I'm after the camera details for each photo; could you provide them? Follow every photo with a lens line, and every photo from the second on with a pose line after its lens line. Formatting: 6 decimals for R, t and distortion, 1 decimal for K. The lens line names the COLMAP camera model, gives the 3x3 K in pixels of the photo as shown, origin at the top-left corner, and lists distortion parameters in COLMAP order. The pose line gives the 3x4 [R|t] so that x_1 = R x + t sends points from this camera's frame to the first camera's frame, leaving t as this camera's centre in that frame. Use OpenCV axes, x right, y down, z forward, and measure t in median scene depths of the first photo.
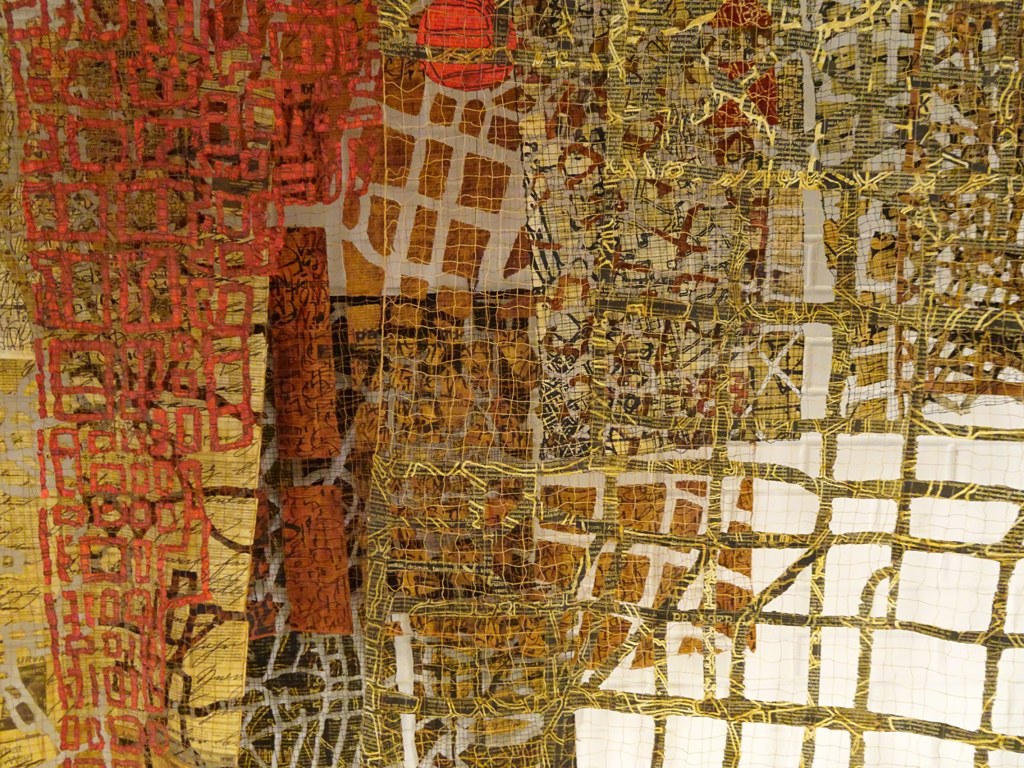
lens RADIAL K [[737.3, 0, 508.8], [0, 737.3, 385.7], [0, 0, 1]] dist [0.029466, -0.009232]
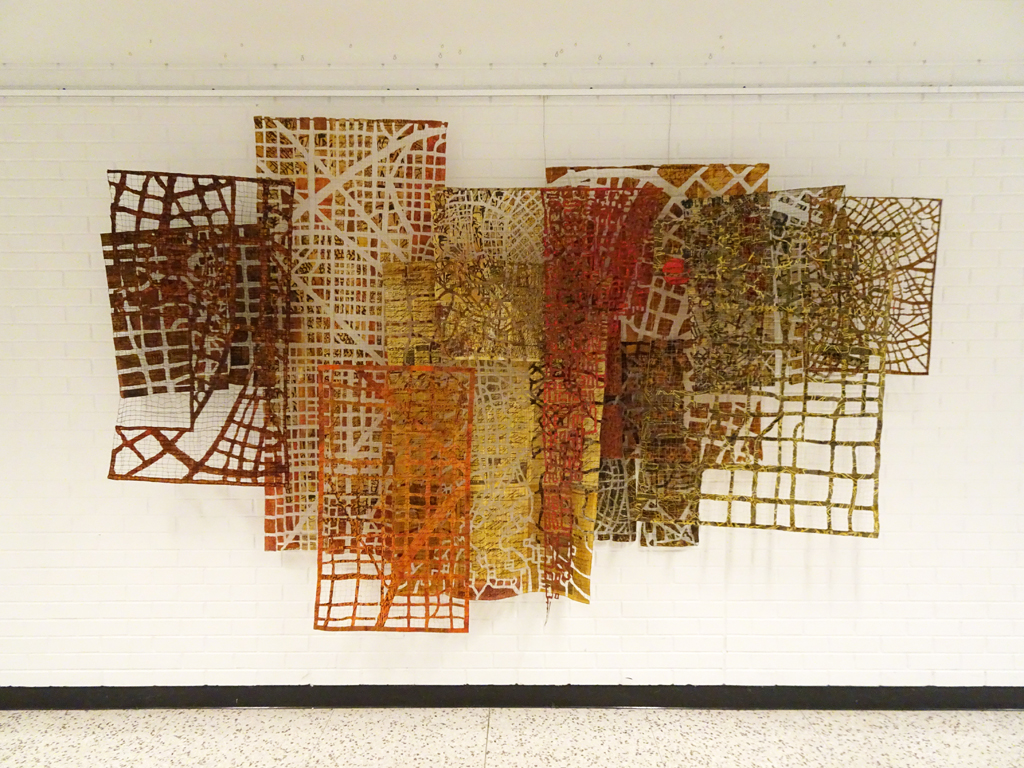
lens RADIAL K [[737.3, 0, 516.7], [0, 737.3, 383.5], [0, 0, 1]] dist [0.029466, -0.009232]
pose [[0.999690, -0.001208, -0.024852, -0.674071], [-0.000237, 0.998313, -0.058062, 0.259111], [0.024881, 0.058050, 0.998004, -2.327059]]
